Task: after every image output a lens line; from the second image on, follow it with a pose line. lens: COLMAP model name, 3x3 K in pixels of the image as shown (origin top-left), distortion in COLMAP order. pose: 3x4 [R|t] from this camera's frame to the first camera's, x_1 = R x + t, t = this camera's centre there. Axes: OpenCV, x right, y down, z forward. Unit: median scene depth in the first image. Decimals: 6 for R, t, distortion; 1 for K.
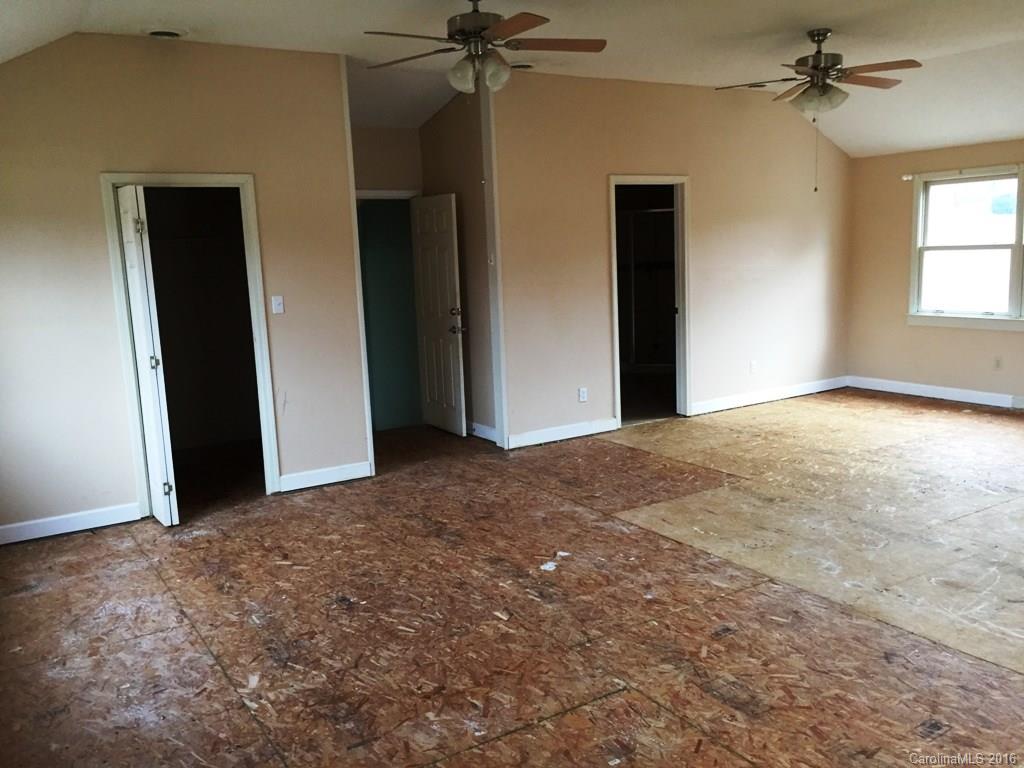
lens RADIAL K [[870.2, 0, 512.0], [0, 870.2, 384.0], [0, 0, 1]] dist [0.008202, 0.000632]
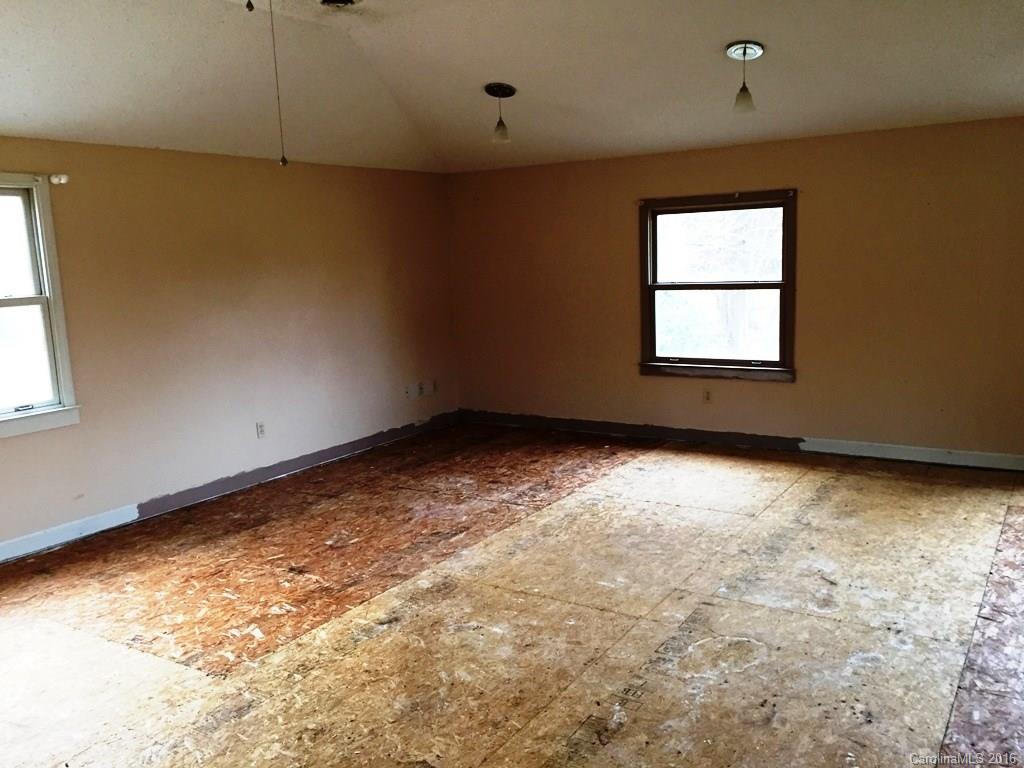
lens RADIAL K [[870.2, 0, 512.0], [0, 870.2, 384.0], [0, 0, 1]] dist [0.008202, 0.000632]
pose [[-0.450873, -0.087668, 0.888272, -0.194112], [0.199183, 0.960188, 0.195869, -0.252599], [-0.870080, 0.265241, -0.415461, 1.467557]]
